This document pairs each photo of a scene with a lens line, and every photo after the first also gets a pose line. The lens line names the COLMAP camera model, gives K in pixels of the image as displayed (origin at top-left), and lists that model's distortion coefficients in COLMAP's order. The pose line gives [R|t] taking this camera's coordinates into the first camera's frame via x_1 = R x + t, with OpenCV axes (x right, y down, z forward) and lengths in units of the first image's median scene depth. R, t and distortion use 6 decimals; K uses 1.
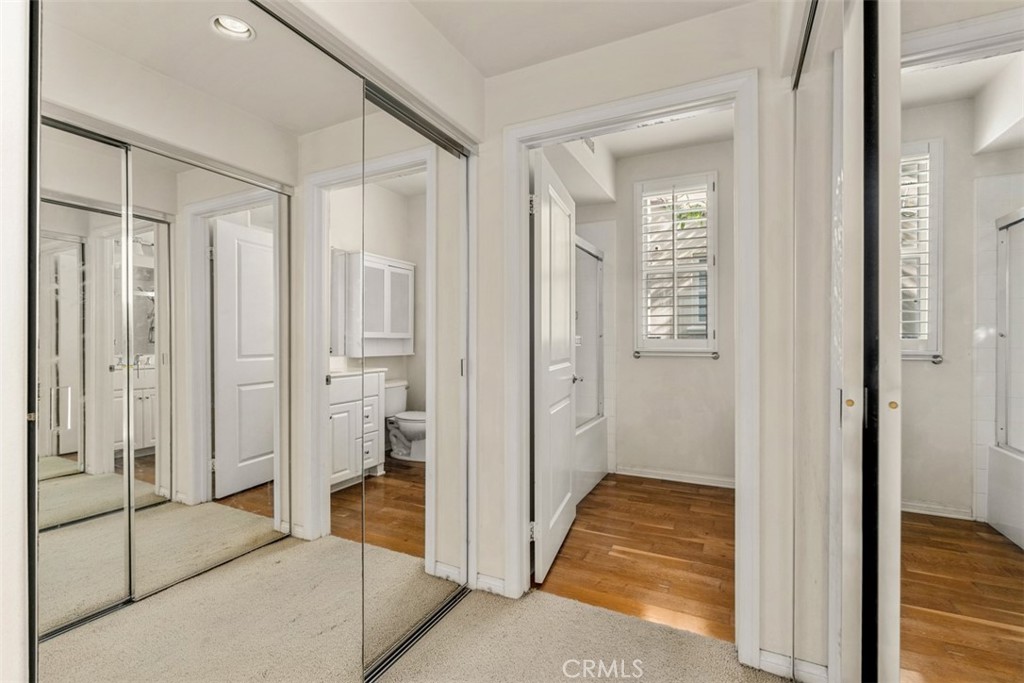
lens RADIAL K [[453.5, 0, 511.9], [0, 453.5, 344.3], [0, 0, 1]] dist [-0.003137, -0.000161]
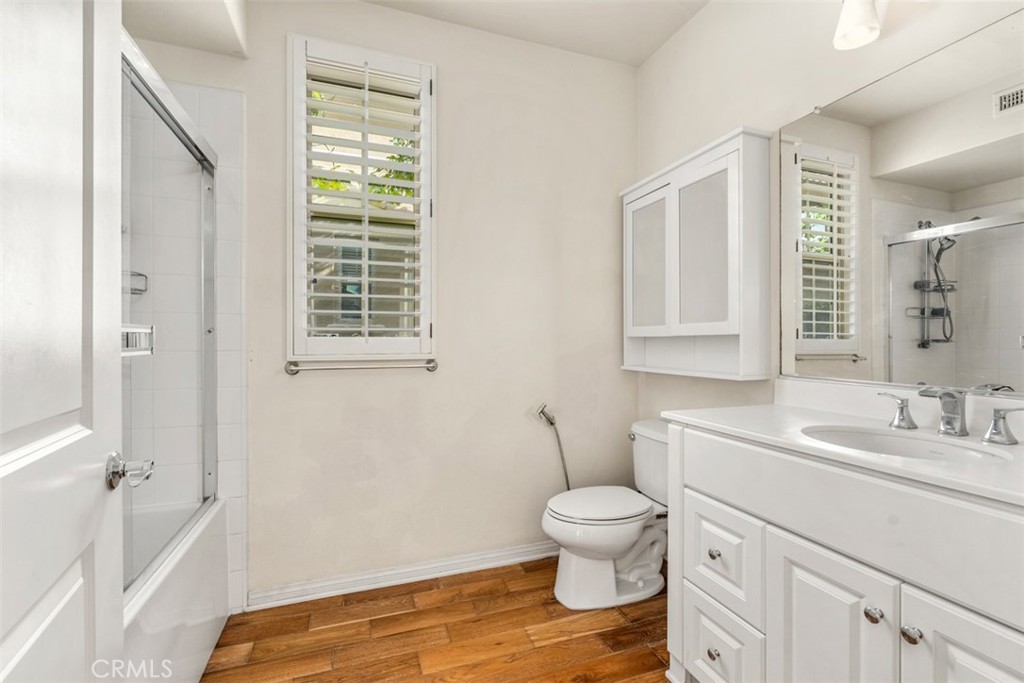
lens RADIAL K [[453.5, 0, 511.9], [0, 453.5, 344.3], [0, 0, 1]] dist [-0.003137, -0.000161]
pose [[0.696941, -0.006553, 0.717098, 0.086734], [0.004450, 0.999979, 0.004812, -0.005456], [-0.717114, -0.000163, 0.696956, 0.494285]]
